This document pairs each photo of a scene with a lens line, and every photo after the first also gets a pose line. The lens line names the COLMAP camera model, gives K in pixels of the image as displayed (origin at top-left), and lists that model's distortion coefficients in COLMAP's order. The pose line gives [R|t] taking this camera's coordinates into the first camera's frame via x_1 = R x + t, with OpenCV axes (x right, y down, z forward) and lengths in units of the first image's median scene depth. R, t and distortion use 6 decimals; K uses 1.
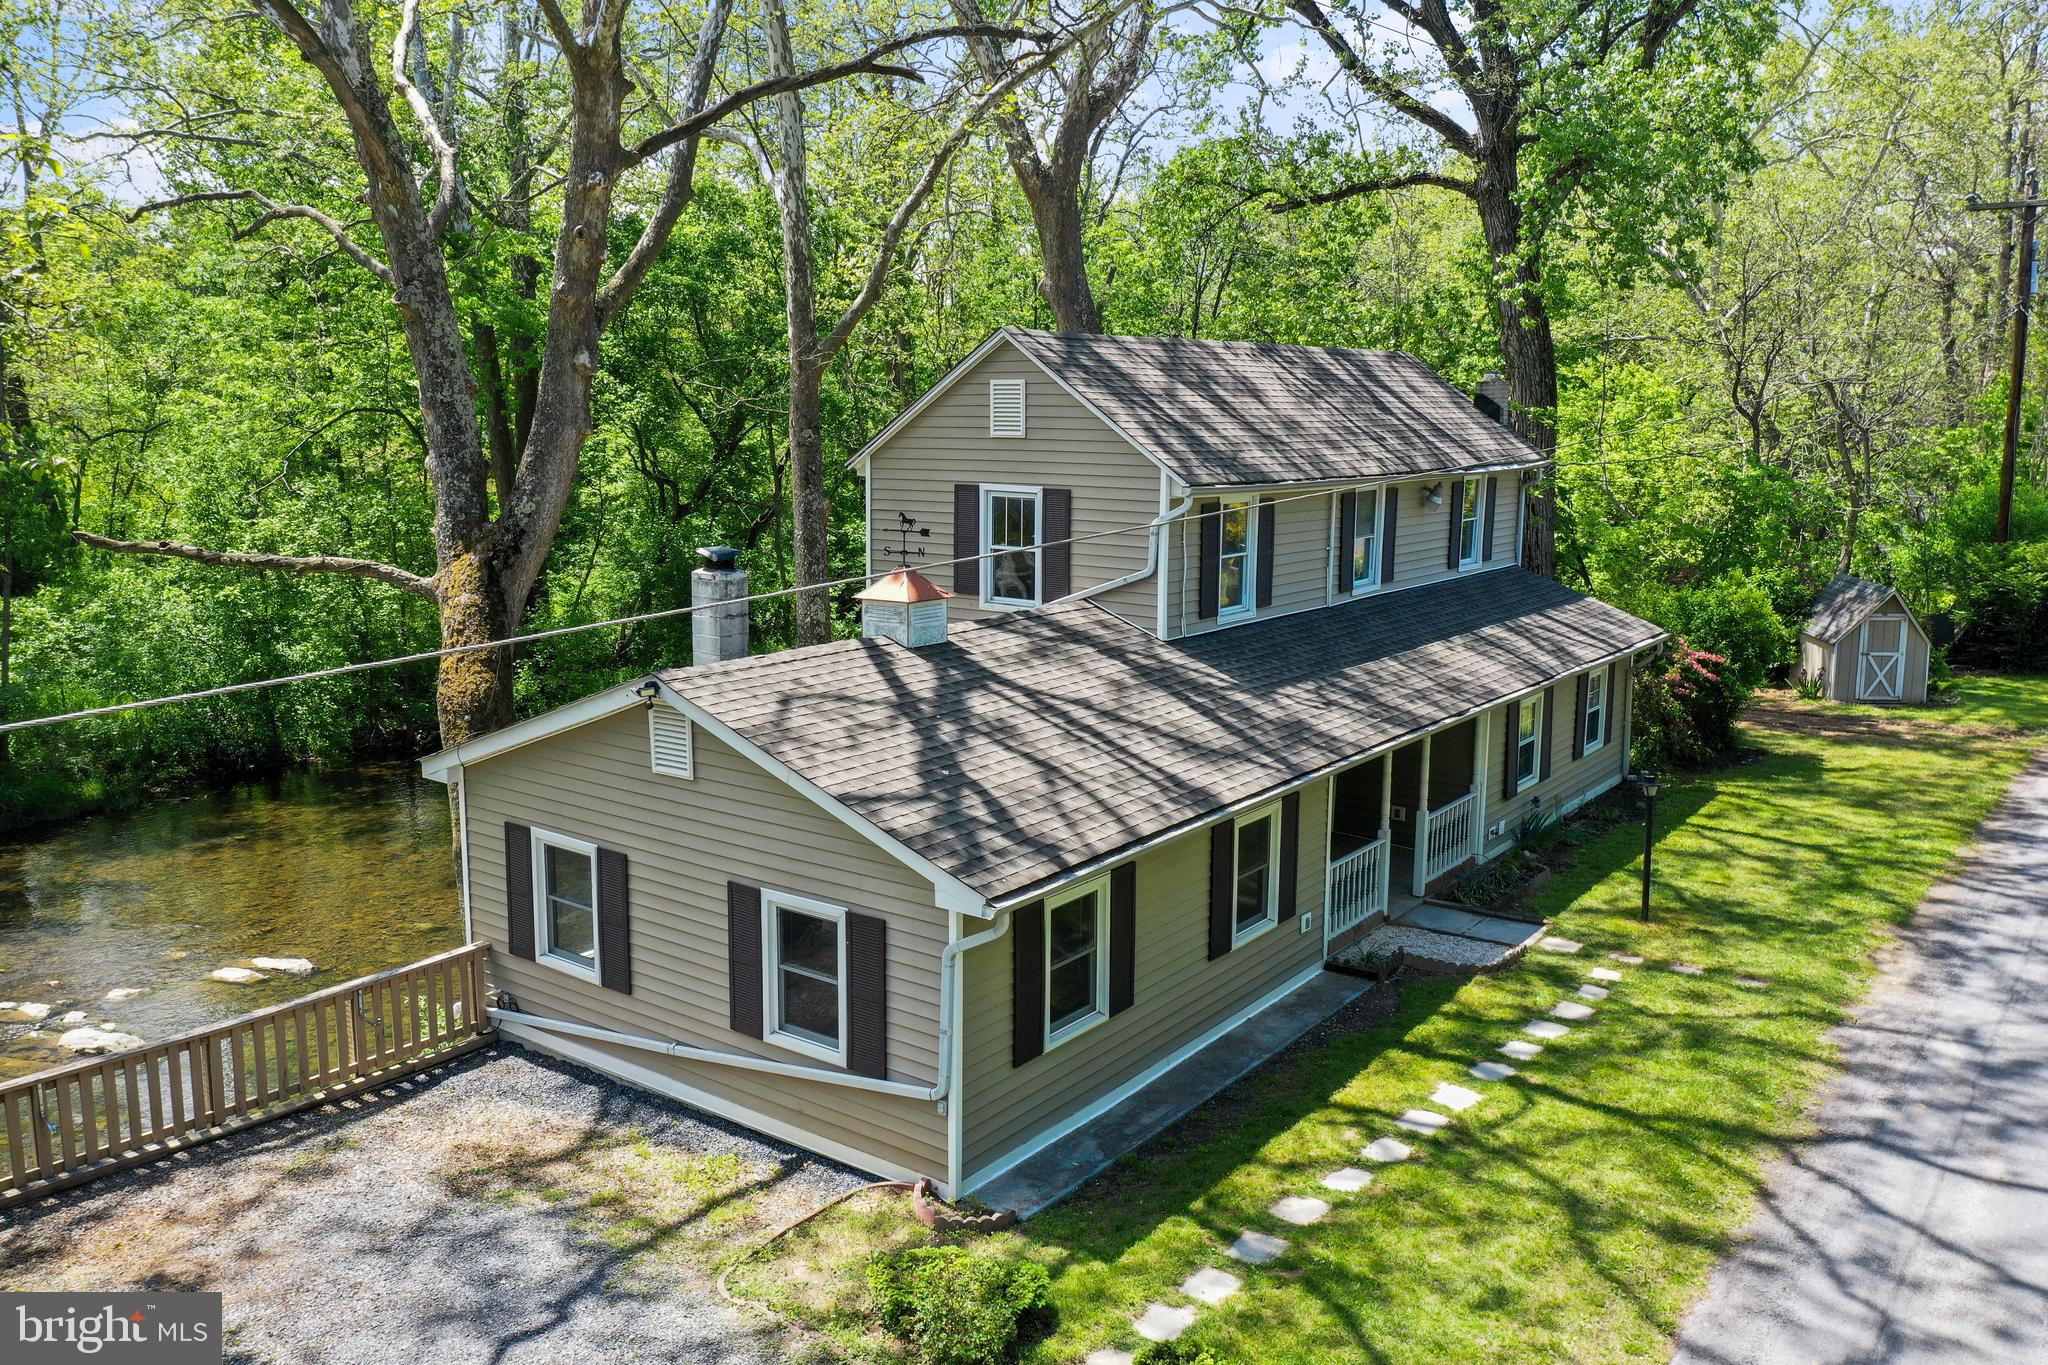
lens RADIAL K [[1641.2, 0, 1022.2], [0, 1641.2, 677.8], [0, 0, 1]] dist [-0.015326, 0.010587]
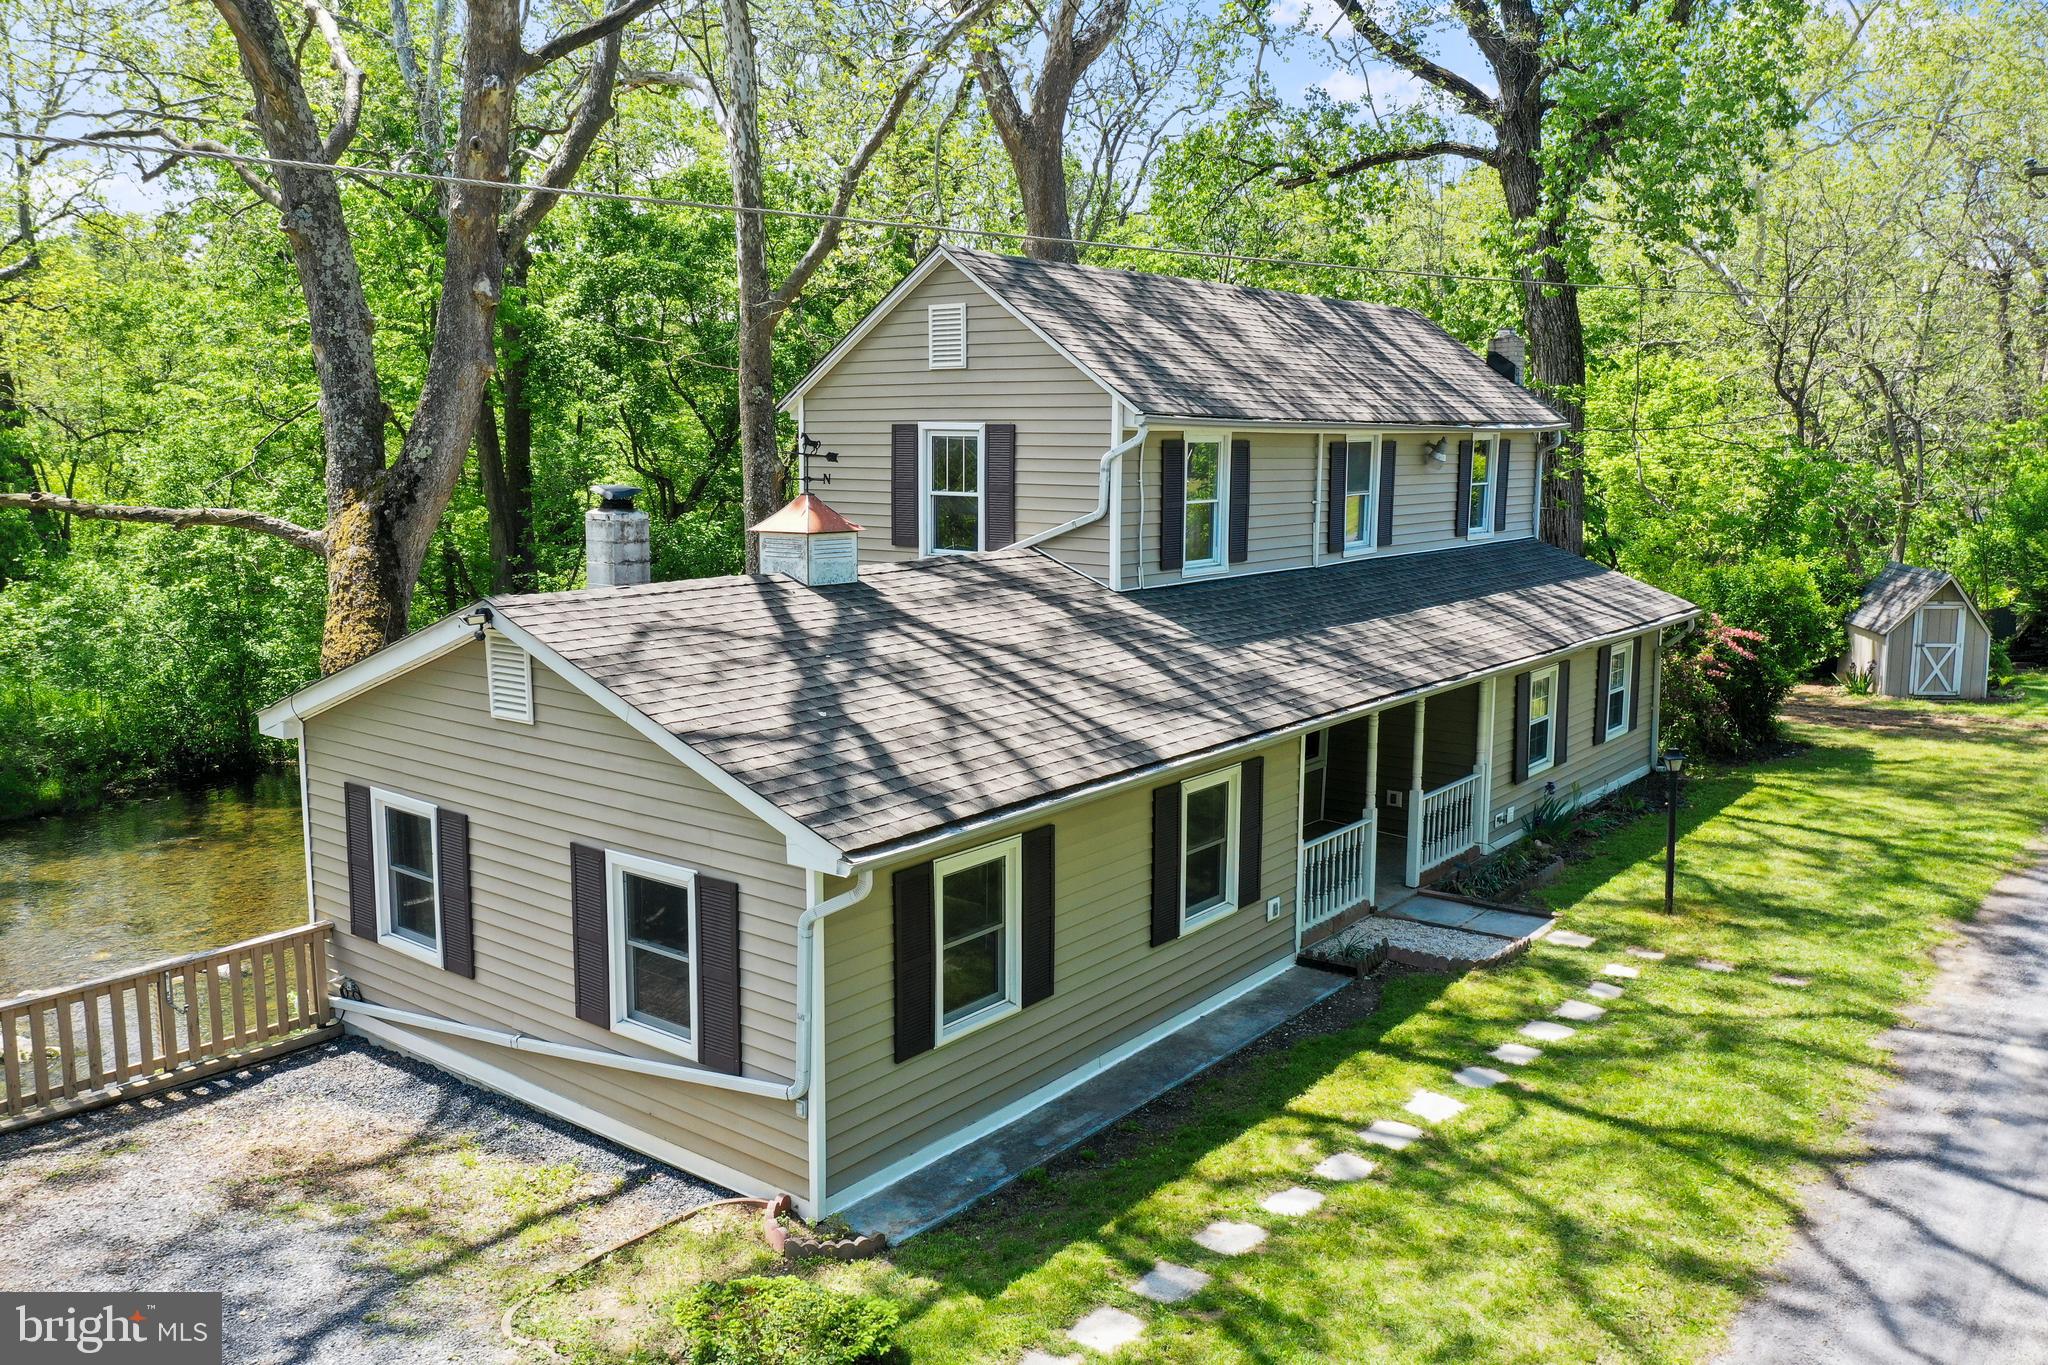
lens RADIAL K [[1641.2, 0, 1022.4], [0, 1641.2, 680.9], [0, 0, 1]] dist [-0.015326, 0.010587]
pose [[0.999683, 0.001982, -0.025111, 0.059341], [-0.002387, 0.999868, -0.016100, 0.041484], [0.025076, 0.016155, 0.999555, 0.118544]]
